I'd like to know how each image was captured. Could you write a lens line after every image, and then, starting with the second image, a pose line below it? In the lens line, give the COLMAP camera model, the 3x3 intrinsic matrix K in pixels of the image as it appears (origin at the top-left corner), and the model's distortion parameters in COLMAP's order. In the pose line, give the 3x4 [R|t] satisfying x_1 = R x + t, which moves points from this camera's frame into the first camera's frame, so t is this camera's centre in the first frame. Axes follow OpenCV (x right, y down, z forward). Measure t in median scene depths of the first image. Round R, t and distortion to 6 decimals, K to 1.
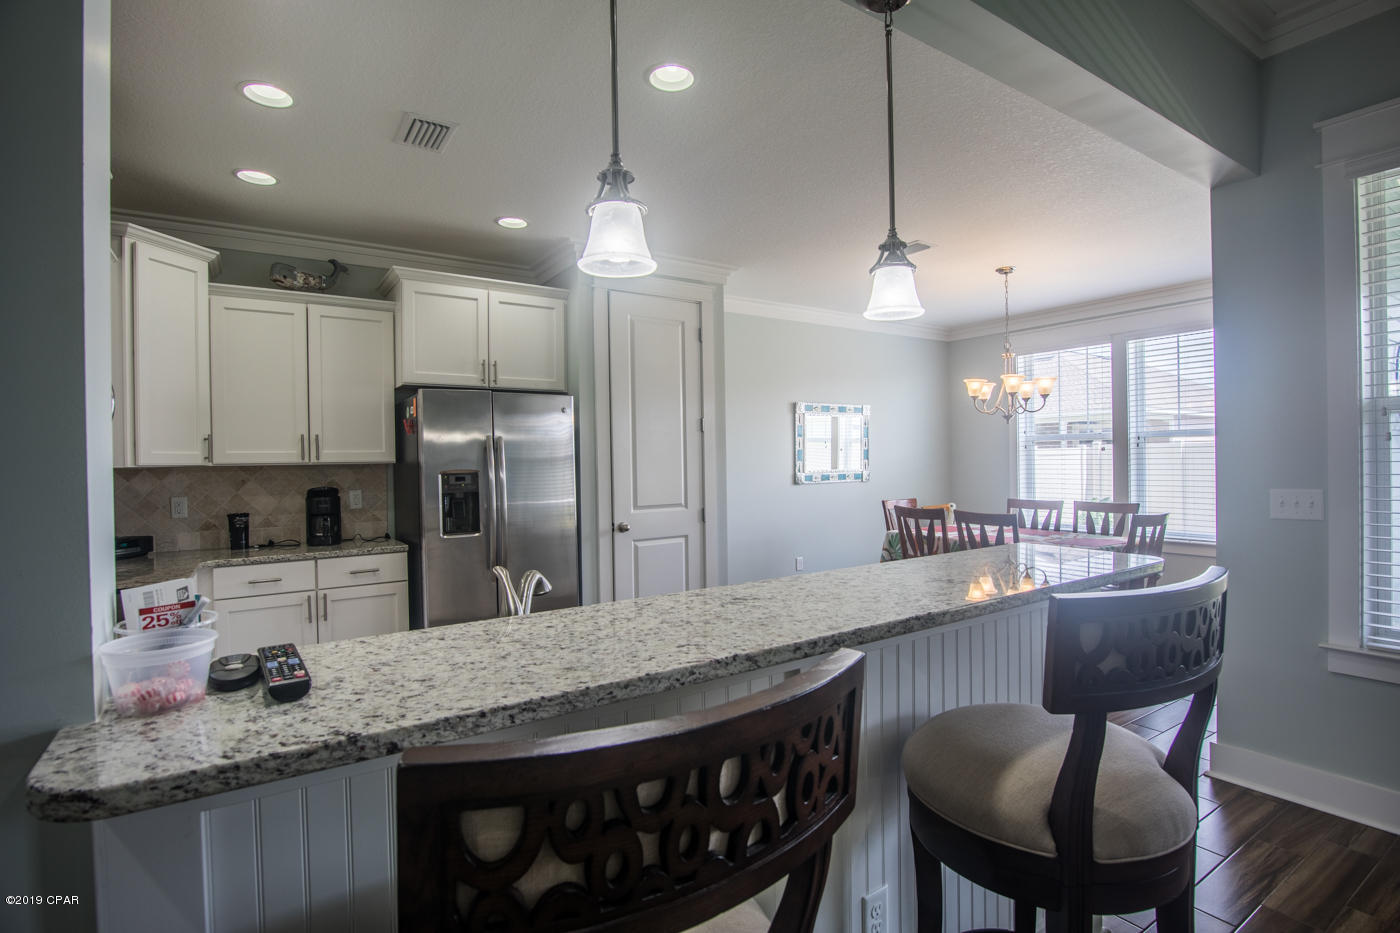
lens RADIAL K [[683.8, 0, 700.0], [0, 683.8, 466.5], [0, 0, 1]] dist [-0.019301, 0.000030]
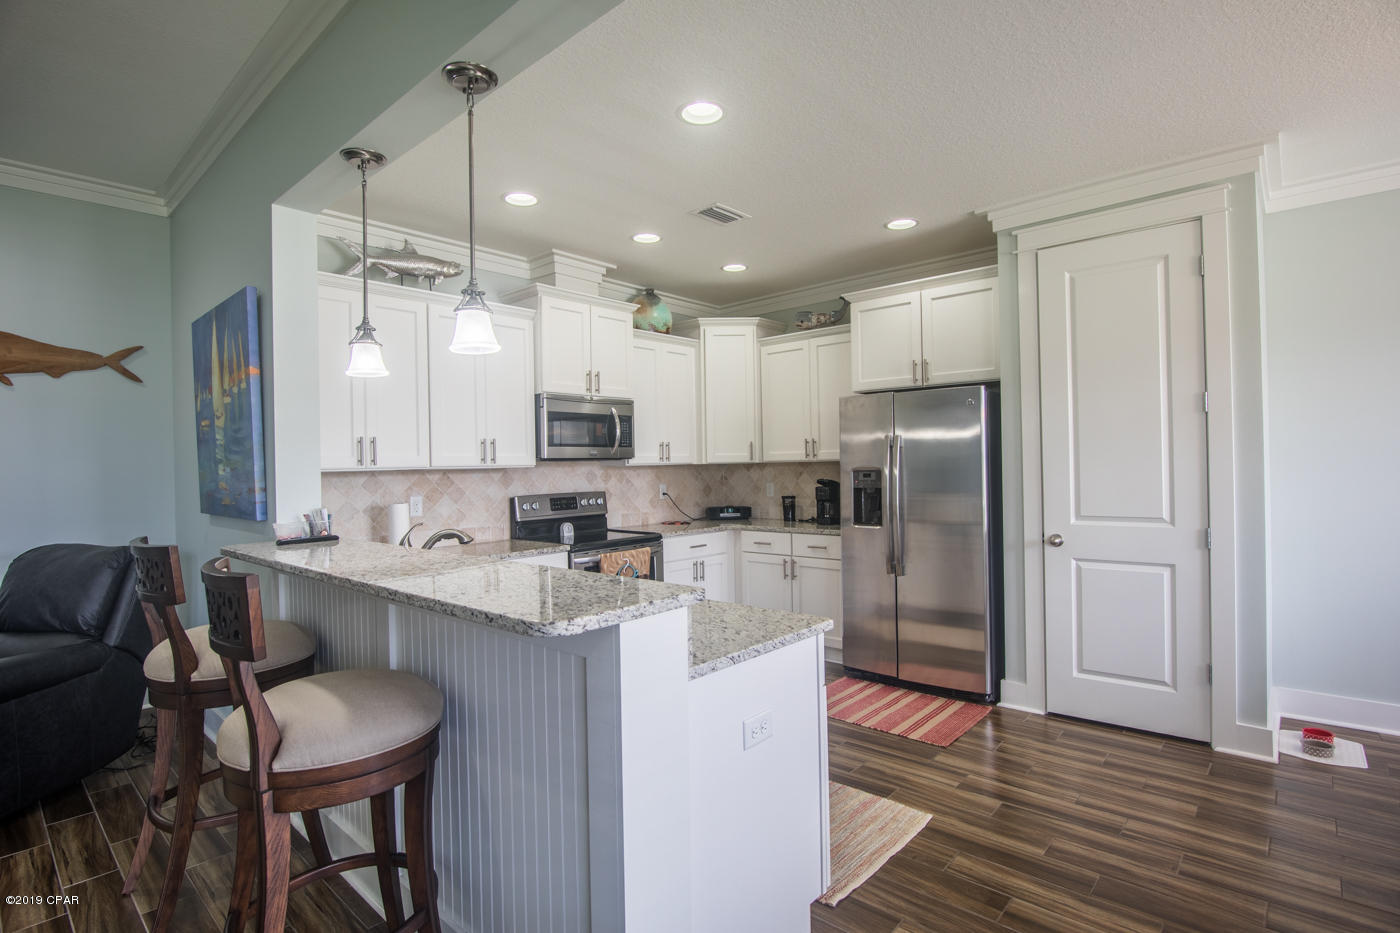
lens RADIAL K [[683.8, 0, 700.0], [0, 683.8, 466.5], [0, 0, 1]] dist [-0.019301, 0.000030]
pose [[0.256417, 0.012419, -0.966486, 0.639707], [0.005605, 0.999882, 0.014335, -0.013491], [0.966550, -0.009093, 0.256317, 0.451077]]
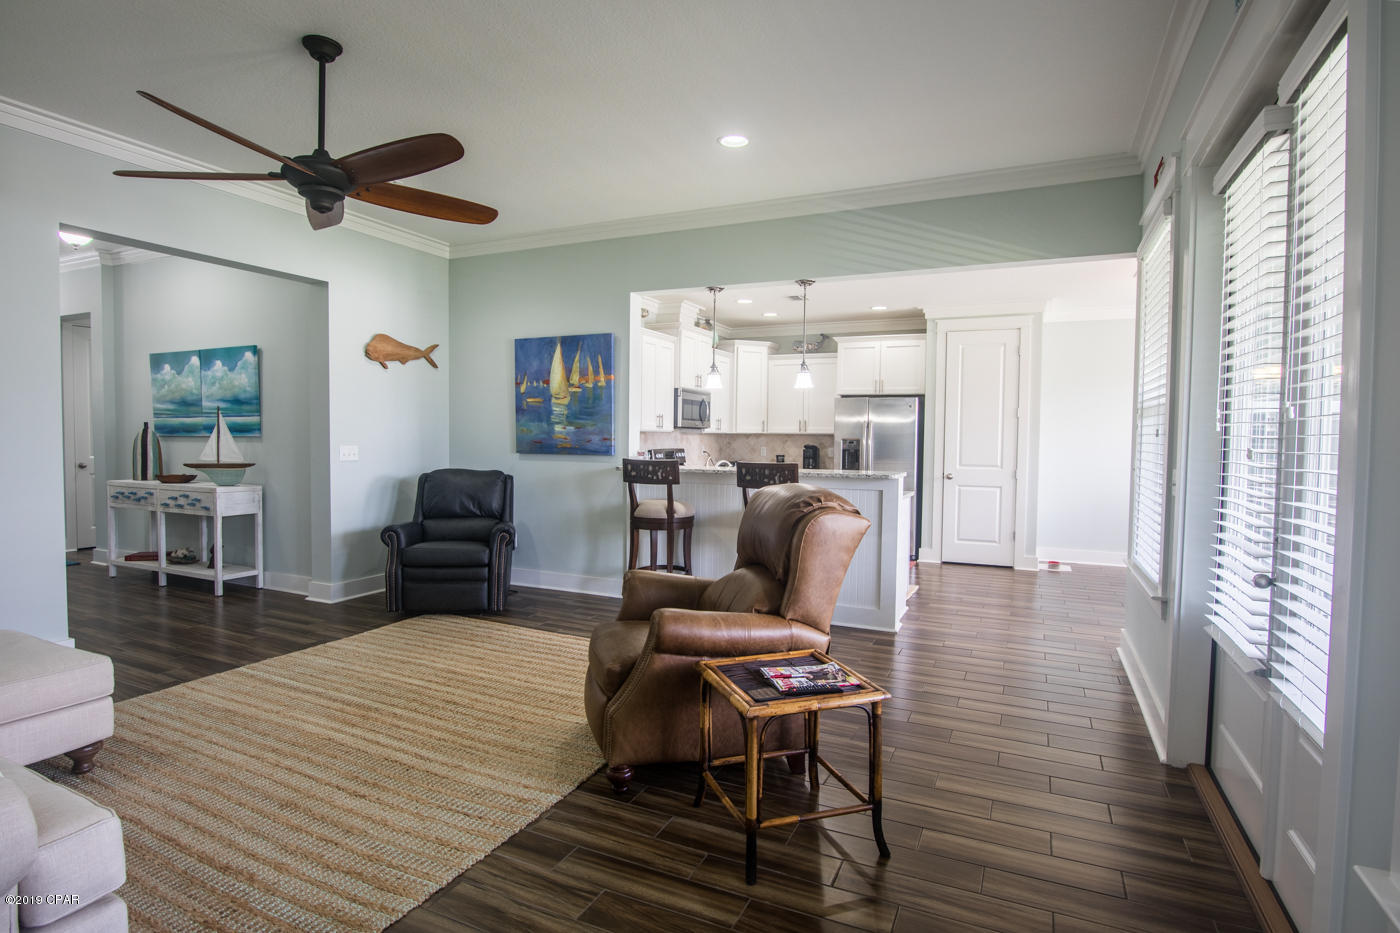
lens RADIAL K [[716.1, 0, 700.0], [0, 716.1, 466.5], [0, 0, 1]] dist [-0.022681, -0.000314]
pose [[0.524300, 0.056626, -0.849649, 1.184791], [-0.028596, 0.998395, 0.048893, -0.001417], [0.851053, -0.001338, 0.525078, -0.469034]]
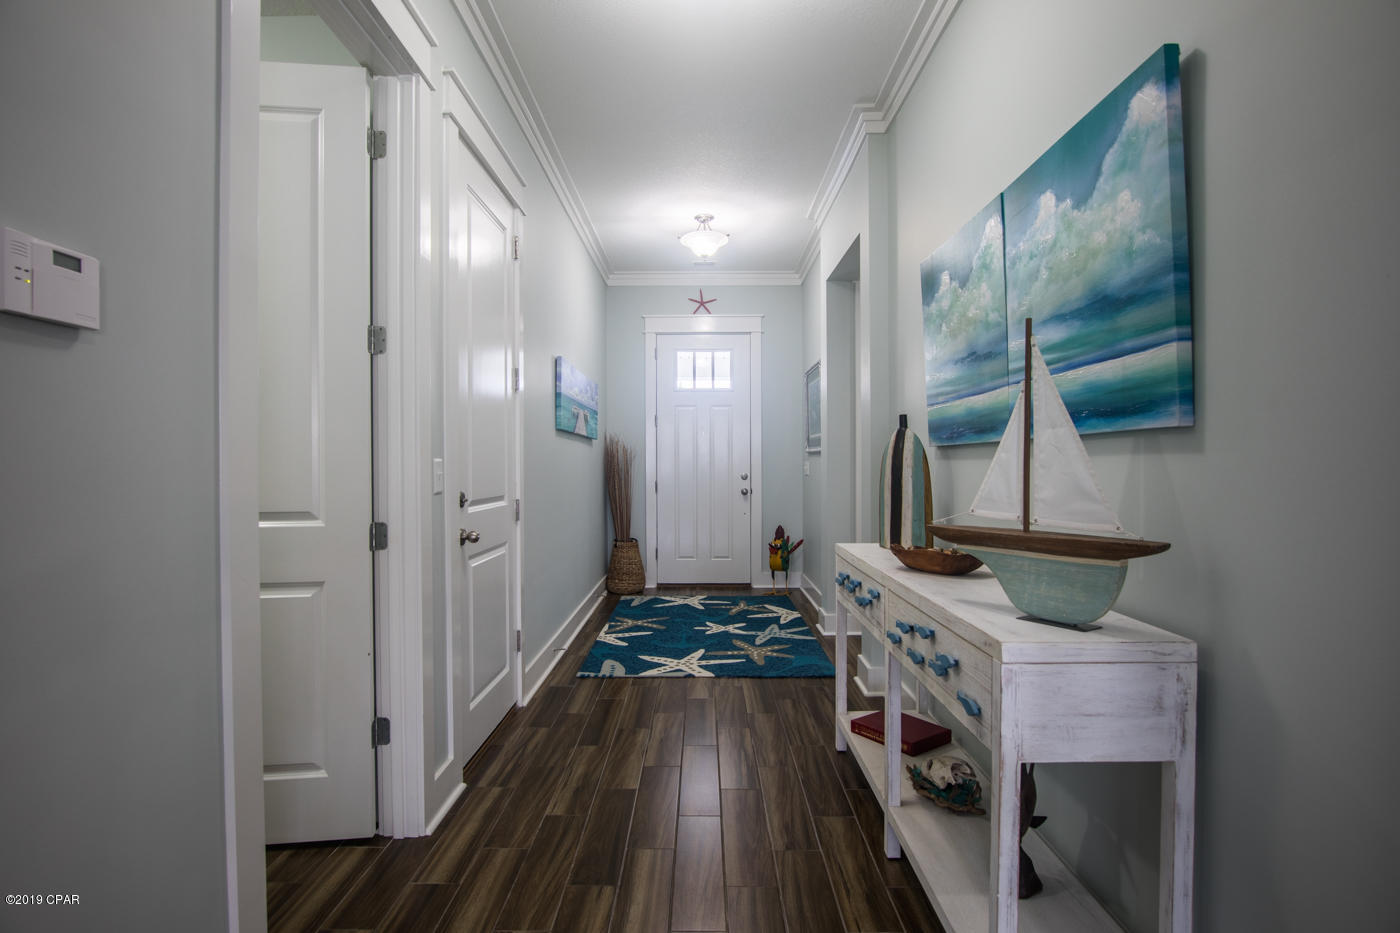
lens RADIAL K [[696.1, 0, 700.0], [0, 696.1, 466.5], [0, 0, 1]] dist [-0.021567, -0.000457]
pose [[-0.552257, 0.022941, -0.833359, -0.210206], [0.003190, 0.999672, 0.025405, 0.047436], [0.833668, 0.011372, -0.552149, -0.487641]]
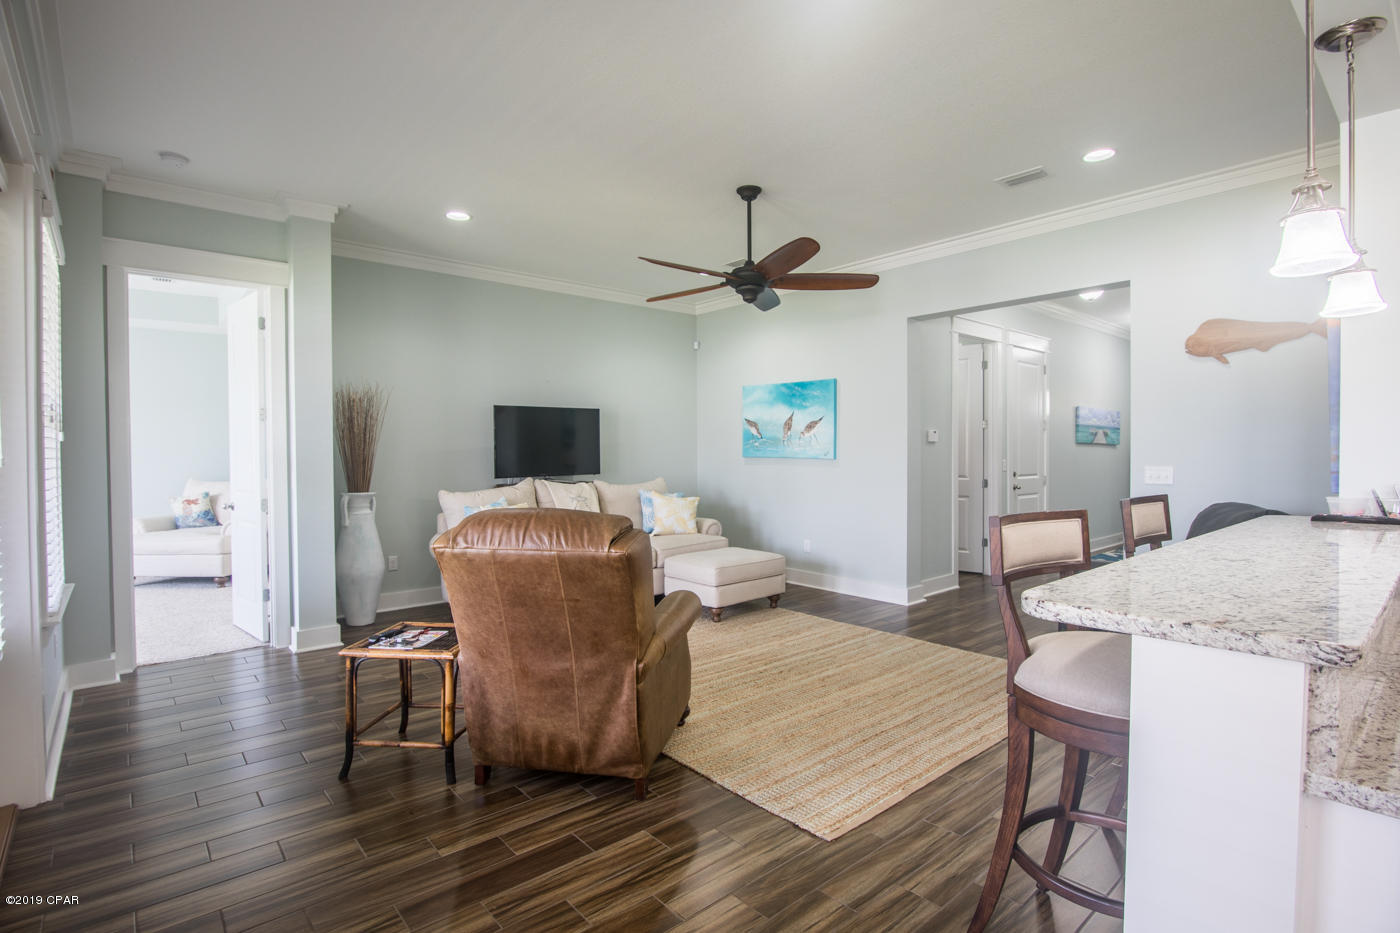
lens RADIAL K [[683.8, 0, 700.0], [0, 683.8, 466.5], [0, 0, 1]] dist [-0.019301, 0.000030]
pose [[-0.991045, 0.023236, -0.131494, 0.486425], [0.019110, 0.999287, 0.032548, -0.004129], [0.132157, 0.029744, -0.990782, 0.736008]]
